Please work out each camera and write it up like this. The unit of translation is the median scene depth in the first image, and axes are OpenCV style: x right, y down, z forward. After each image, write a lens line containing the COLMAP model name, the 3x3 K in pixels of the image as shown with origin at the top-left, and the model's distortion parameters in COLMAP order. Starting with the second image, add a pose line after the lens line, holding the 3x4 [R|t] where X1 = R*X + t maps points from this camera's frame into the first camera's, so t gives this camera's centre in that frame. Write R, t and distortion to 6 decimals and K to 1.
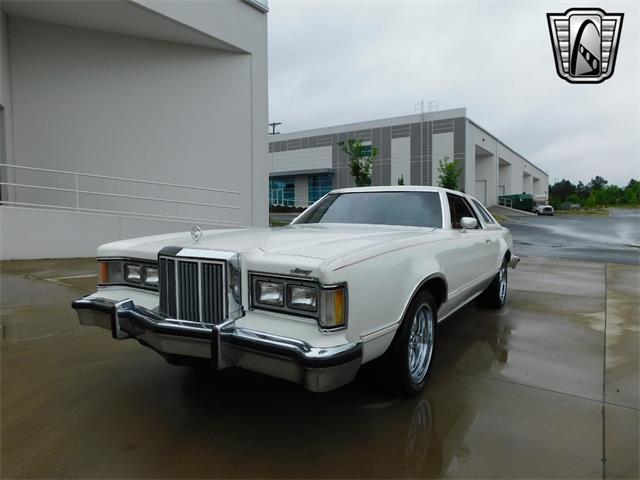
lens RADIAL K [[421.6, 0, 318.4], [0, 421.6, 238.8], [0, 0, 1]] dist [-0.074323, 0.054277]
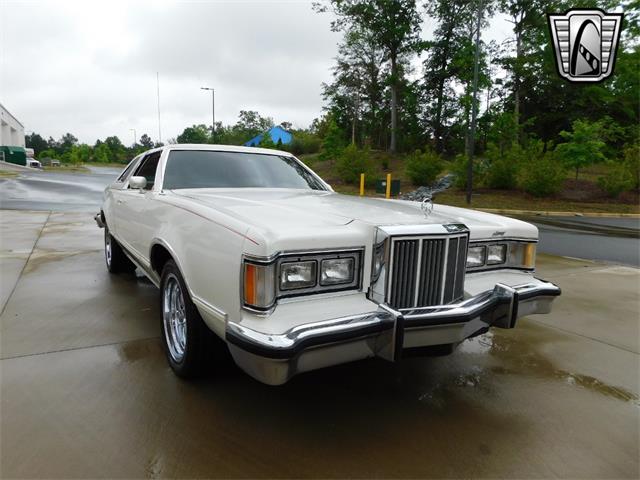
lens RADIAL K [[420.3, 0, 316.6], [0, 420.3, 236.3], [0, 0, 1]] dist [-0.068099, 0.052021]
pose [[0.413188, -0.106888, 0.904351, -0.061875], [0.016300, 0.993797, 0.110012, -0.002610], [-0.910500, -0.030715, 0.412367, 0.044366]]
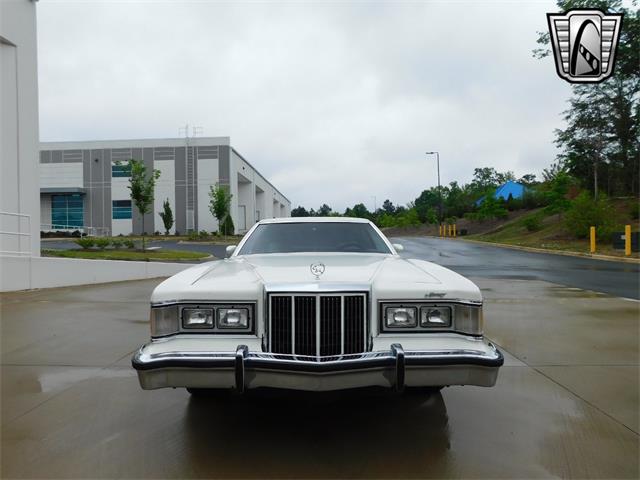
lens RADIAL K [[420.3, 0, 316.6], [0, 420.3, 236.3], [0, 0, 1]] dist [-0.068099, 0.052021]
pose [[0.834948, -0.006862, 0.550286, -0.044468], [0.040548, 0.997971, -0.049079, -0.002063], [-0.548833, 0.063291, 0.833533, 0.007925]]
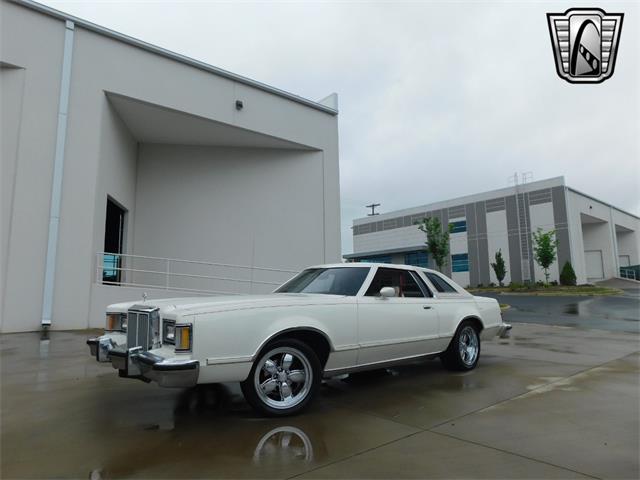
lens RADIAL K [[420.3, 0, 316.6], [0, 420.3, 236.3], [0, 0, 1]] dist [-0.068099, 0.052021]
pose [[0.965065, -0.049232, -0.257344, 0.041597], [-0.001143, 0.981388, -0.192033, 0.003663], [0.262009, 0.185618, 0.947047, -0.021390]]
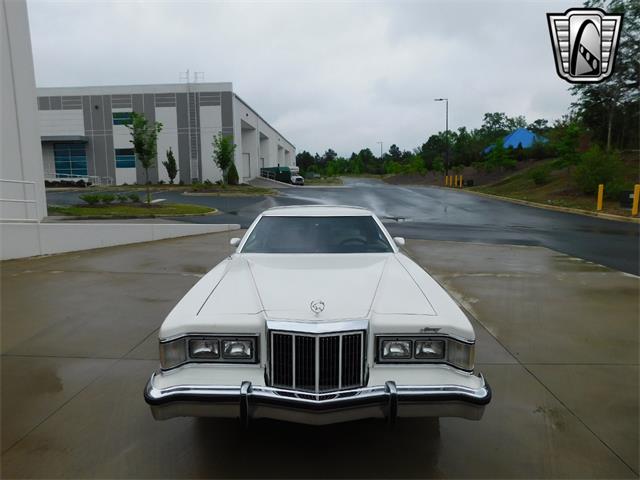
lens RADIAL K [[420.3, 0, 316.6], [0, 420.3, 236.3], [0, 0, 1]] dist [-0.068099, 0.052021]
pose [[0.841552, -0.075405, 0.534887, -0.044032], [0.036694, 0.995902, 0.082666, -0.014307], [-0.538928, -0.049940, 0.840870, 0.006549]]
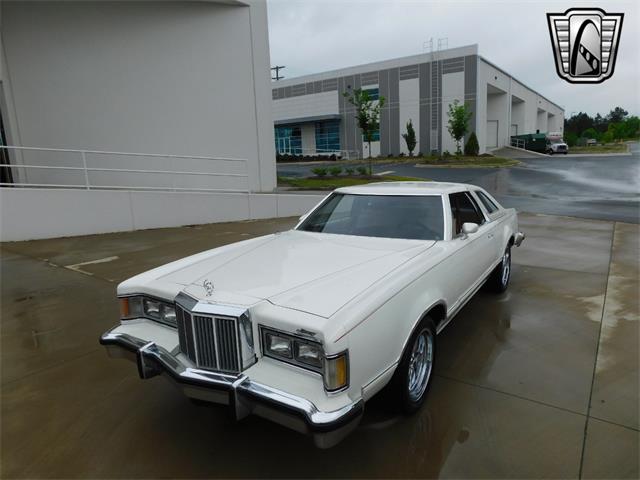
lens RADIAL K [[421.6, 0, 318.4], [0, 421.6, 238.8], [0, 0, 1]] dist [-0.074323, 0.054277]
pose [[0.998995, -0.035711, -0.027088, 0.001284], [0.038999, 0.990402, 0.132598, -0.013830], [0.022093, -0.133522, 0.990800, -0.002239]]
